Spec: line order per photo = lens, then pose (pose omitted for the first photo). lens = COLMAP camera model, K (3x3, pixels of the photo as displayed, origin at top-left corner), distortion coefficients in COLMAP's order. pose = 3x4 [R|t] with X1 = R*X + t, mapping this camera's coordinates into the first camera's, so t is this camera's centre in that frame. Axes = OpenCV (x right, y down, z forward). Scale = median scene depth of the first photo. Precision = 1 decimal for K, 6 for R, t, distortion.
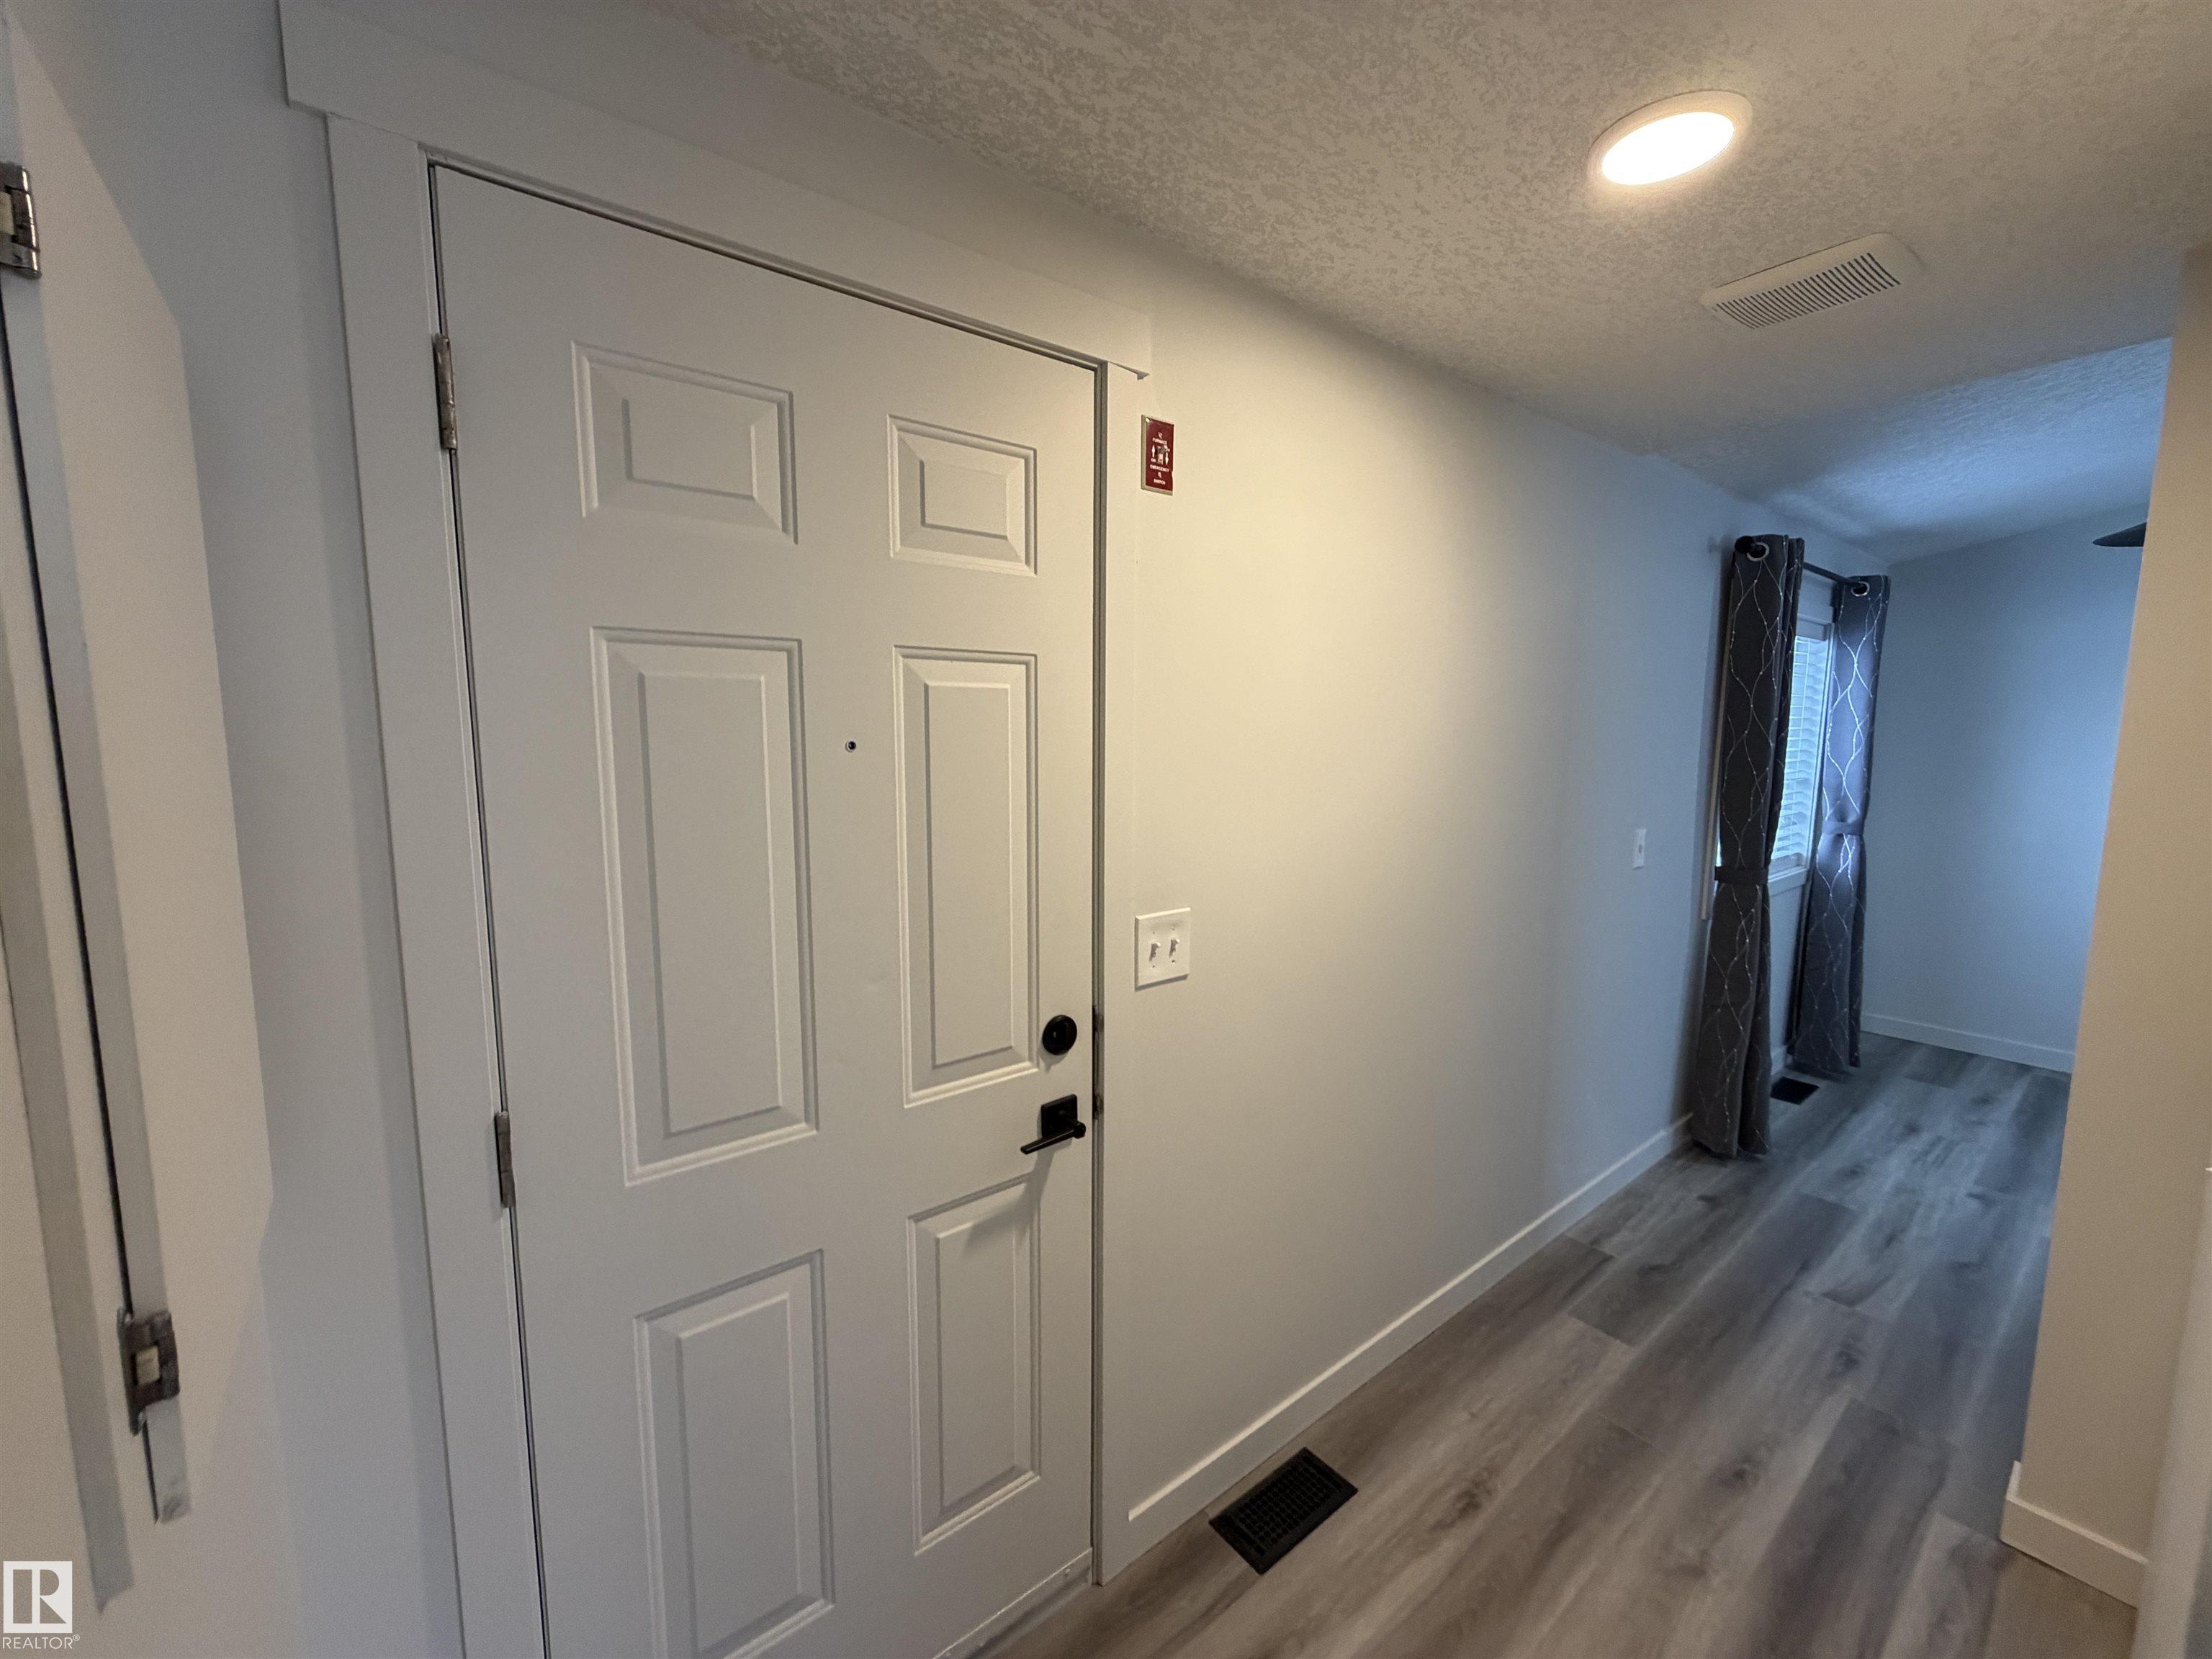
lens RADIAL K [[881.5, 0, 1093.5], [0, 881.5, 832.1], [0, 0, 1]] dist [-0.000017, 0.000225]
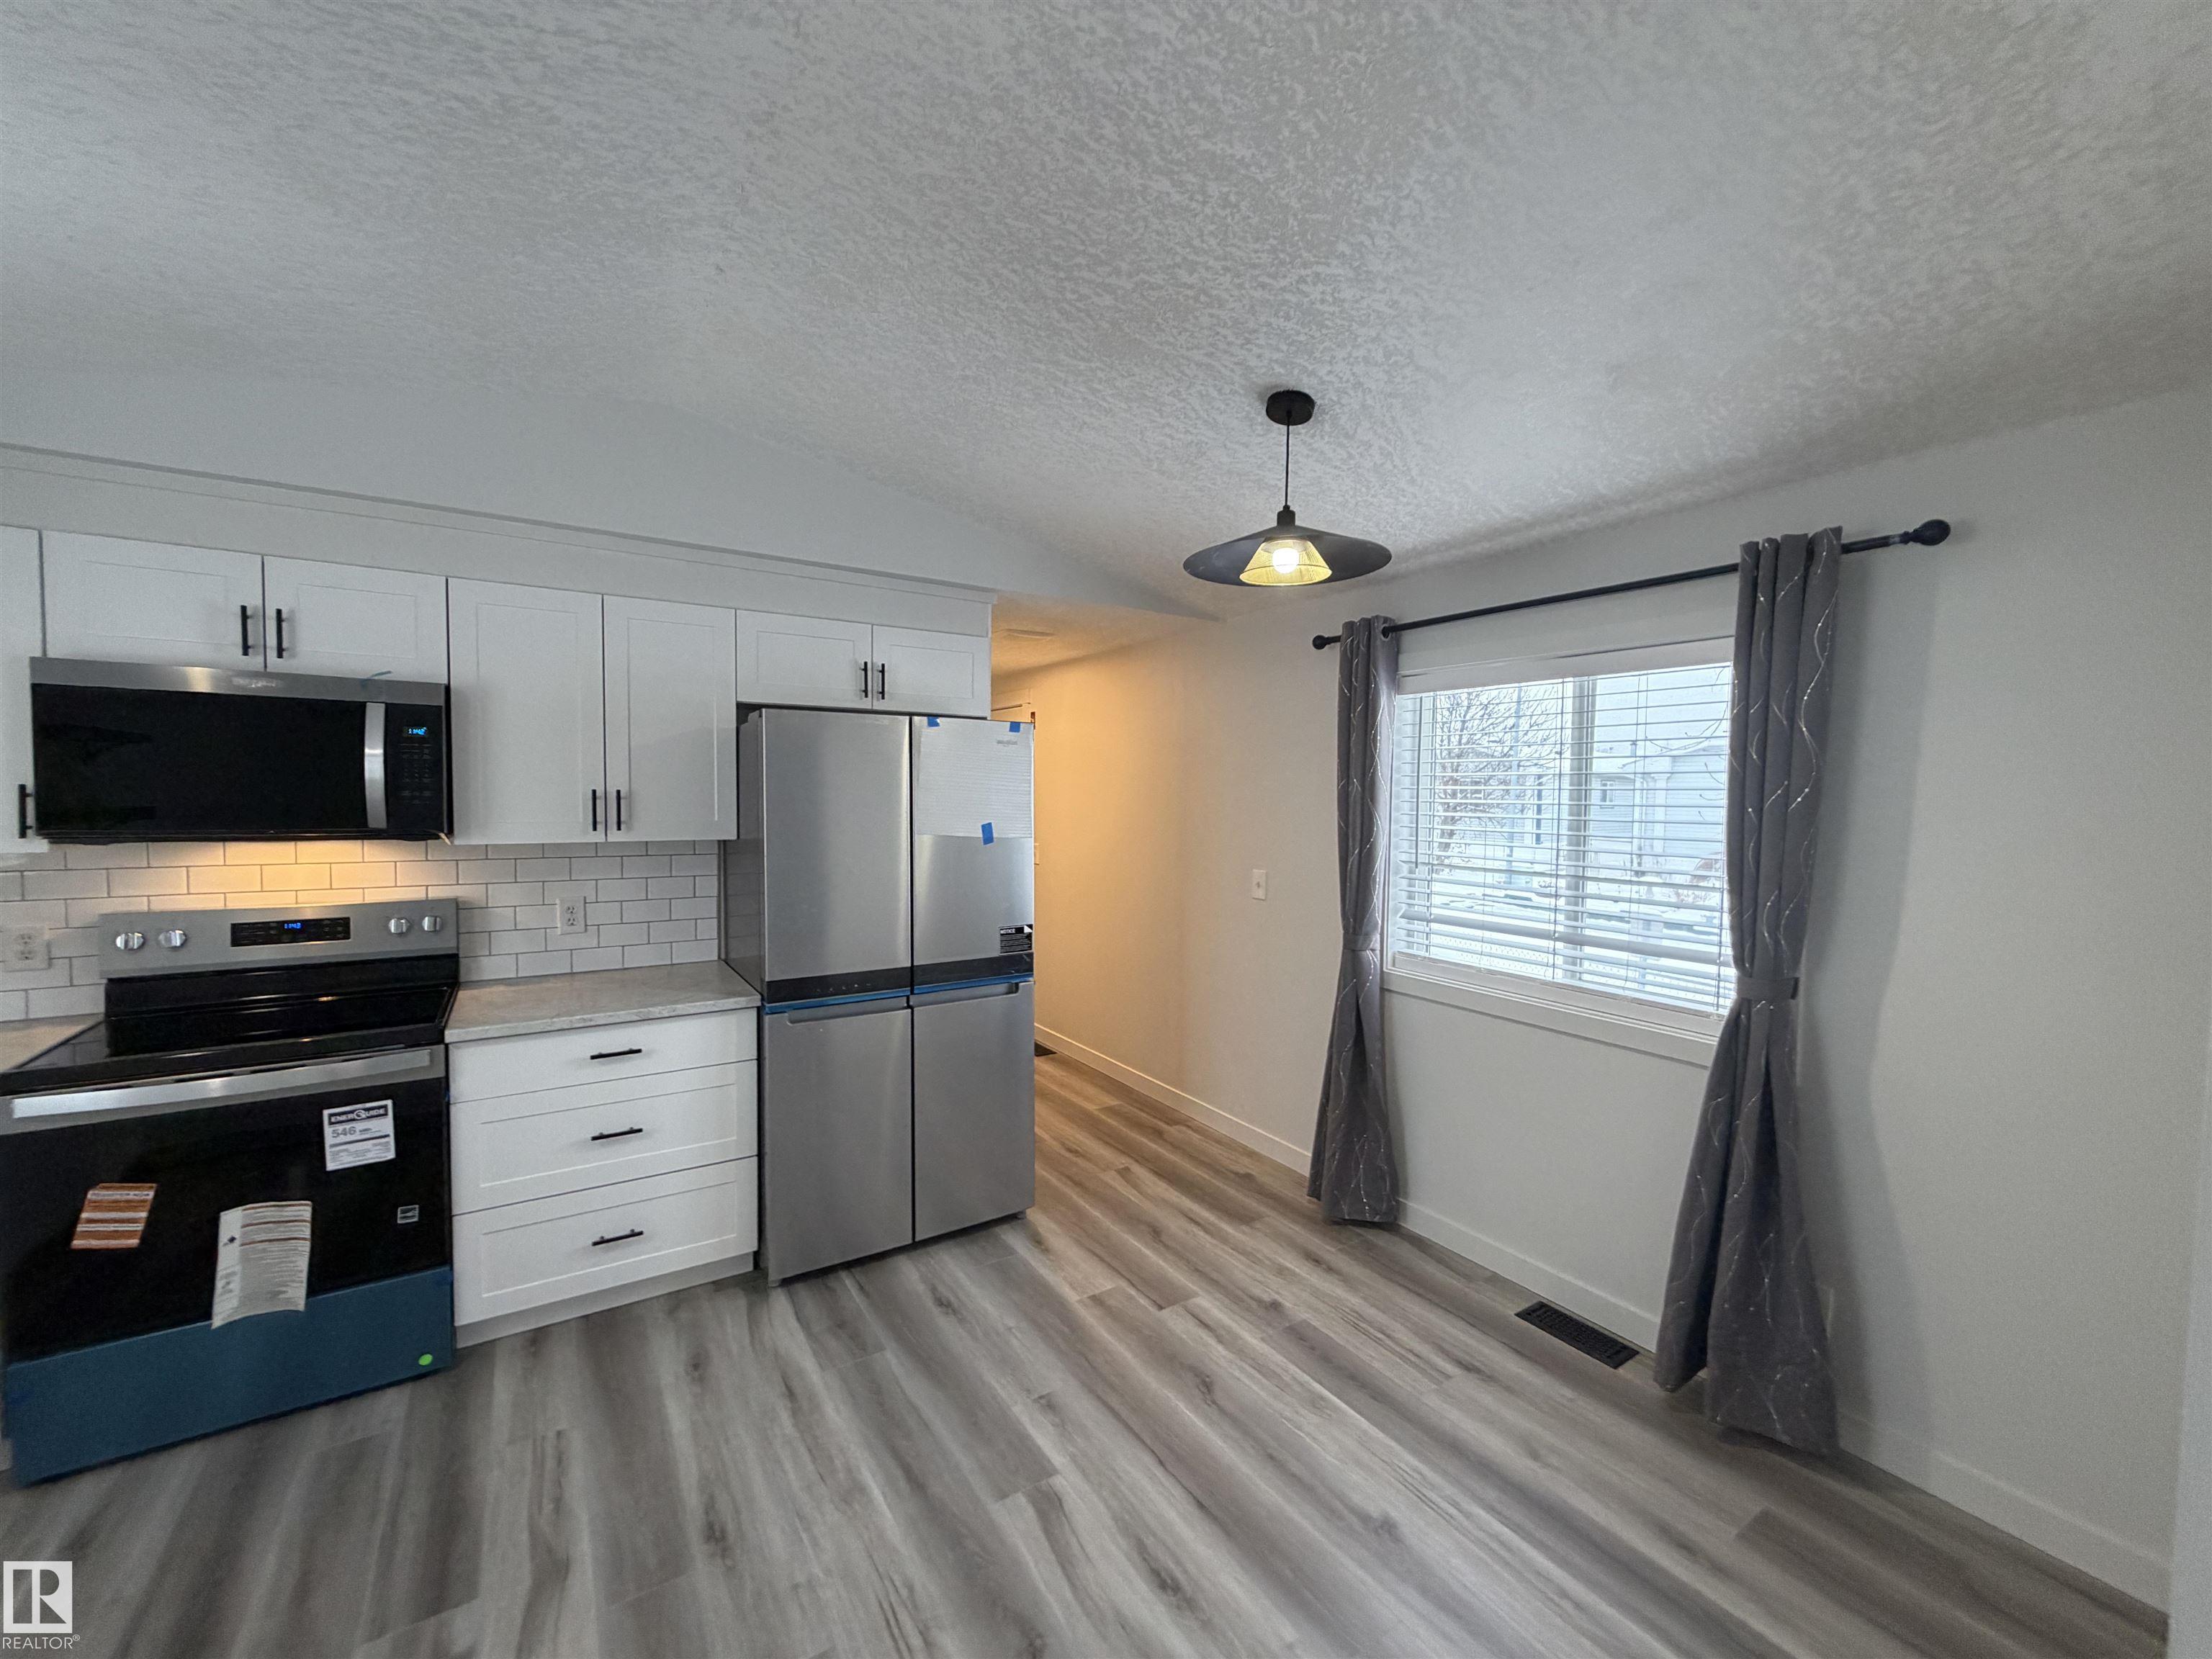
lens RADIAL K [[881.5, 0, 1098.6], [0, 881.5, 830.7], [0, 0, 1]] dist [-0.000017, 0.000225]
pose [[-0.093402, 0.046814, -0.994527, 2.076598], [-0.126798, 0.990201, 0.058519, -0.116120], [0.987521, 0.131570, -0.086551, 0.903861]]
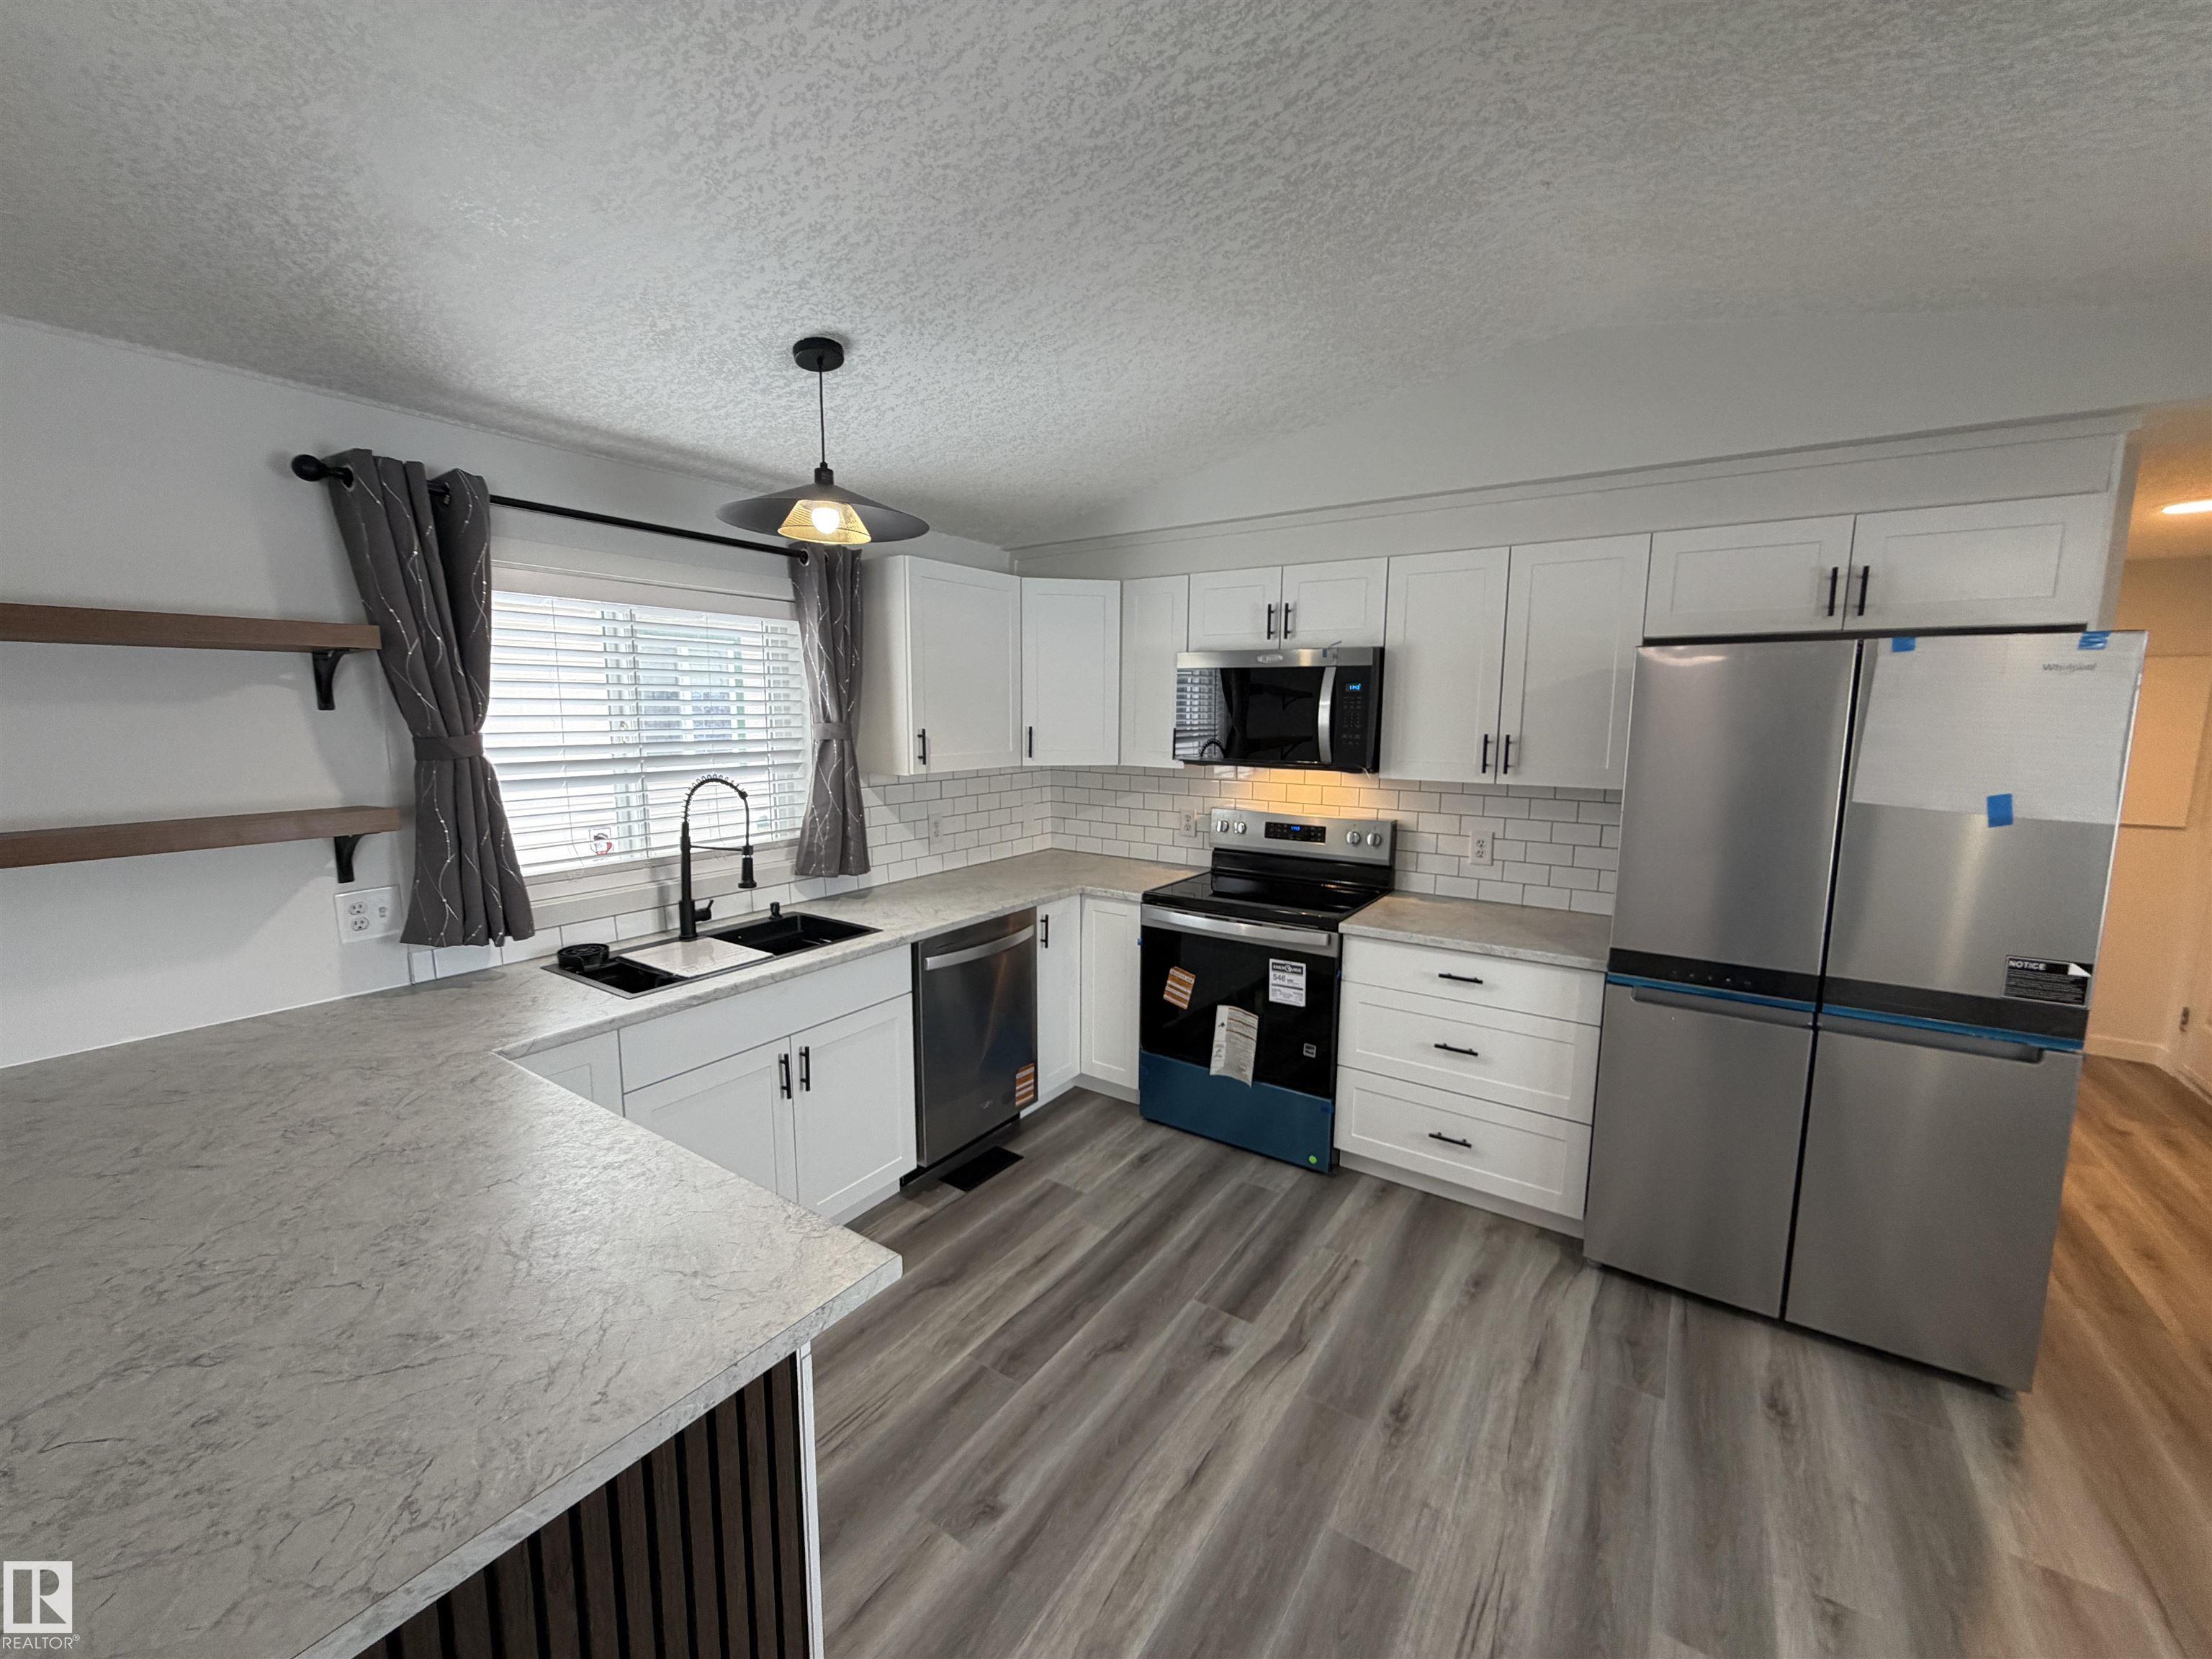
lens RADIAL K [[881.5, 0, 1098.5], [0, 881.5, 829.5], [0, 0, 1]] dist [-0.000017, 0.000225]
pose [[-0.952791, 0.038205, -0.301215, 1.907949], [-0.038677, 0.968699, 0.245208, -0.164707], [0.301155, 0.245282, -0.921489, 1.123958]]
